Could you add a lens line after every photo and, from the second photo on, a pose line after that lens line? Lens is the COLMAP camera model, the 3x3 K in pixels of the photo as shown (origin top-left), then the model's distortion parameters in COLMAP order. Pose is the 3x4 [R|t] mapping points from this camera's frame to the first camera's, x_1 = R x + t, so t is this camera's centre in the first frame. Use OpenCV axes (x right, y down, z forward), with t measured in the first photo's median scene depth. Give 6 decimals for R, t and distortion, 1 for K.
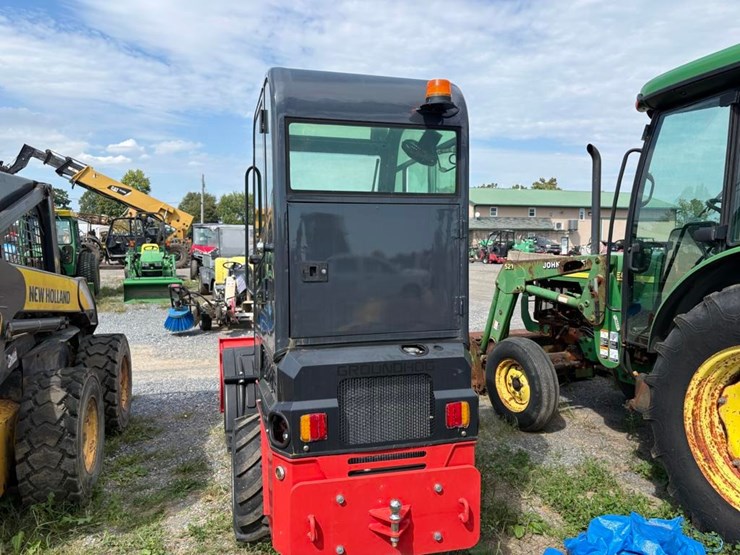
lens RADIAL K [[567.5, 0, 371.1], [0, 567.5, 279.3], [0, 0, 1]] dist [0.037219, -0.044092]
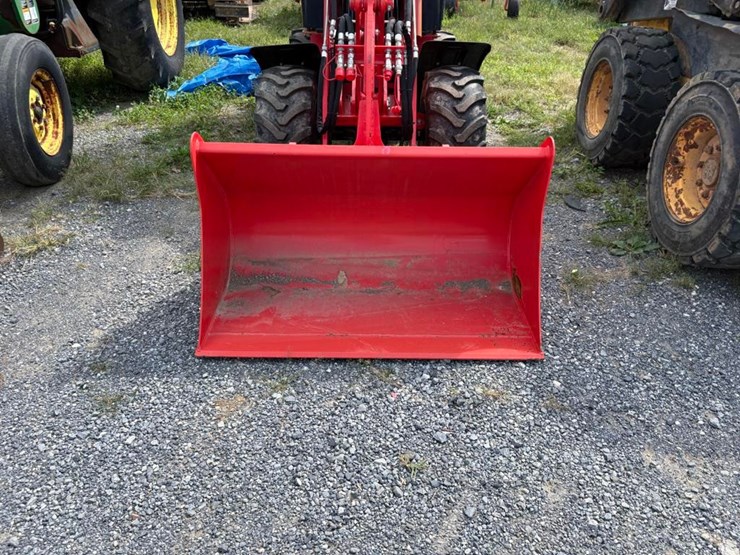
lens RADIAL K [[567.5, 0, 372.2], [0, 567.5, 275.2], [0, 0, 1]] dist [0.037219, -0.044092]
pose [[-0.951227, -0.175455, 0.253739, -0.309224], [0.003027, 0.817162, 0.576400, -0.035920], [-0.308478, 0.549055, -0.776775, 1.561351]]
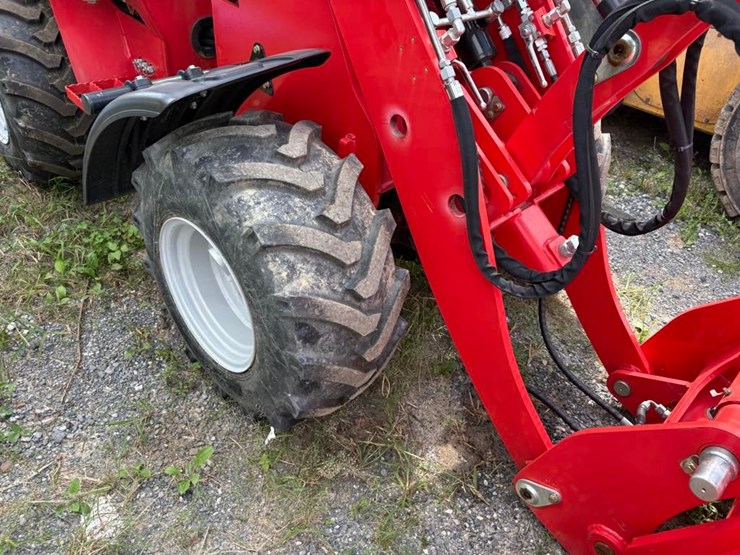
lens RADIAL K [[567.5, 0, 370.4], [0, 567.5, 278.9], [0, 0, 1]] dist [0.037219, -0.044092]
pose [[-0.889670, 0.207564, -0.406700, 0.047438], [-0.125749, 0.744882, 0.655239, 0.031915], [0.438948, 0.634089, -0.636598, 1.172091]]
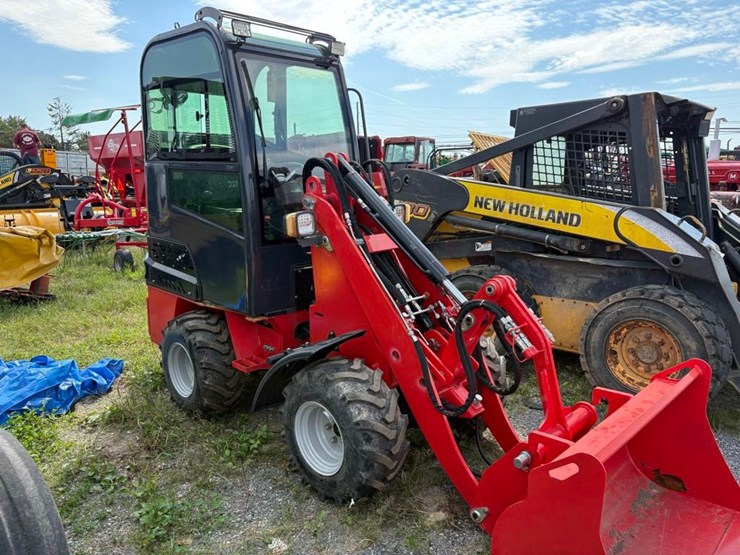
lens RADIAL K [[567.5, 0, 378.0], [0, 567.5, 266.9], [0, 0, 1]] dist [0.037219, -0.044092]
pose [[-0.879387, 0.079139, -0.469485, 0.212008], [-0.031387, 0.974307, 0.223026, -0.081398], [0.475073, 0.210862, -0.854309, 1.459906]]
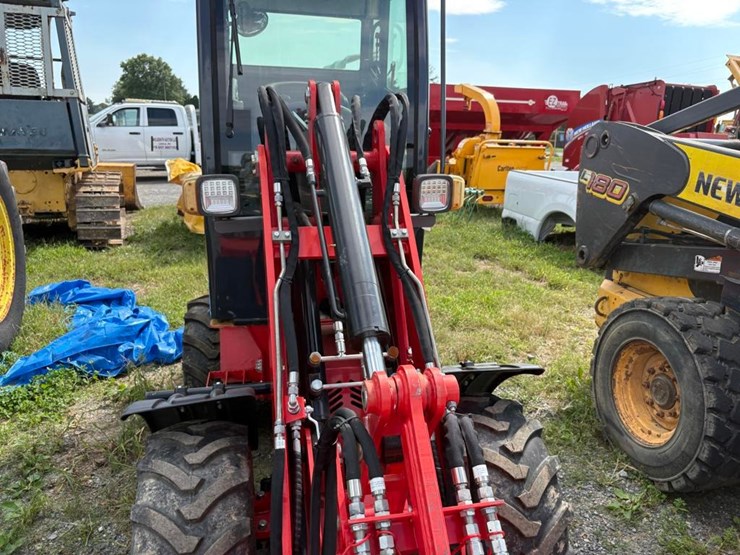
lens RADIAL K [[567.5, 0, 370.5], [0, 567.5, 274.4], [0, 0, 1]] dist [0.037219, -0.044092]
pose [[-0.994912, -0.050484, 0.087190, -0.145234], [-0.020586, 0.949008, 0.314580, -0.059098], [-0.098626, 0.311184, -0.945218, 1.250448]]
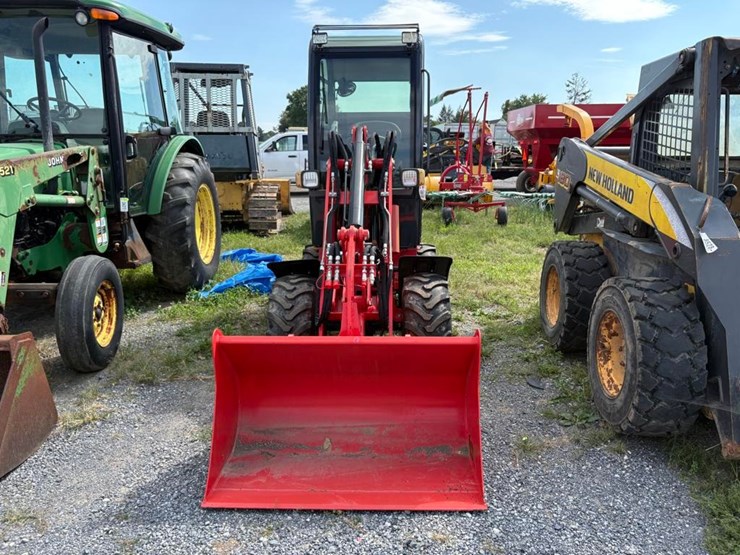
lens RADIAL K [[567.5, 0, 373.4], [0, 567.5, 270.0], [0, 0, 1]] dist [0.037219, -0.044092]
pose [[-0.940422, -0.068335, 0.333072, -0.393182], [0.028042, 0.960671, 0.276271, -0.090071], [-0.338851, 0.269151, -0.901520, 1.663146]]
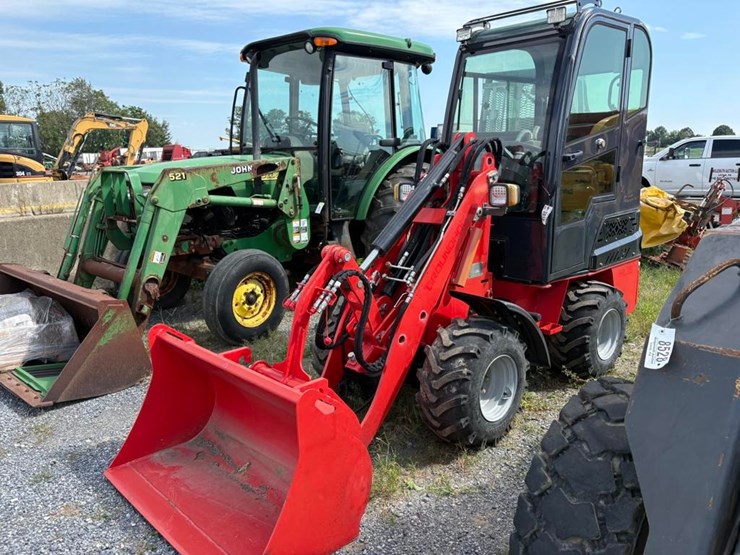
lens RADIAL K [[567.5, 0, 373.5], [0, 567.5, 270.9], [0, 0, 1]] dist [0.037219, -0.044092]
pose [[-0.442723, -0.171903, 0.880026, -0.696245], [0.071322, 0.971590, 0.225669, -0.062349], [-0.893817, 0.162674, -0.417885, 1.272160]]
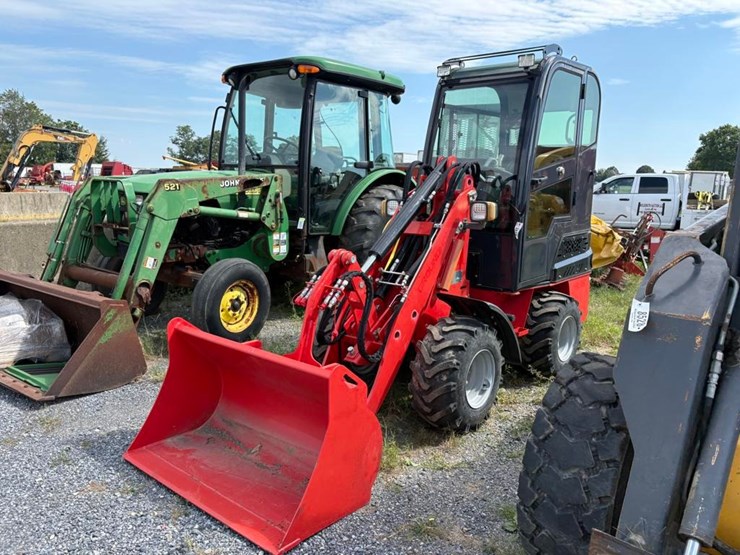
lens RADIAL K [[567.5, 0, 373.2], [0, 567.5, 268.9], [0, 0, 1]] dist [0.037219, -0.044092]
pose [[-0.528752, -0.139950, 0.837159, -0.734260], [0.030614, 0.982527, 0.183588, -0.055878], [-0.848224, 0.122701, -0.515228, 1.372501]]
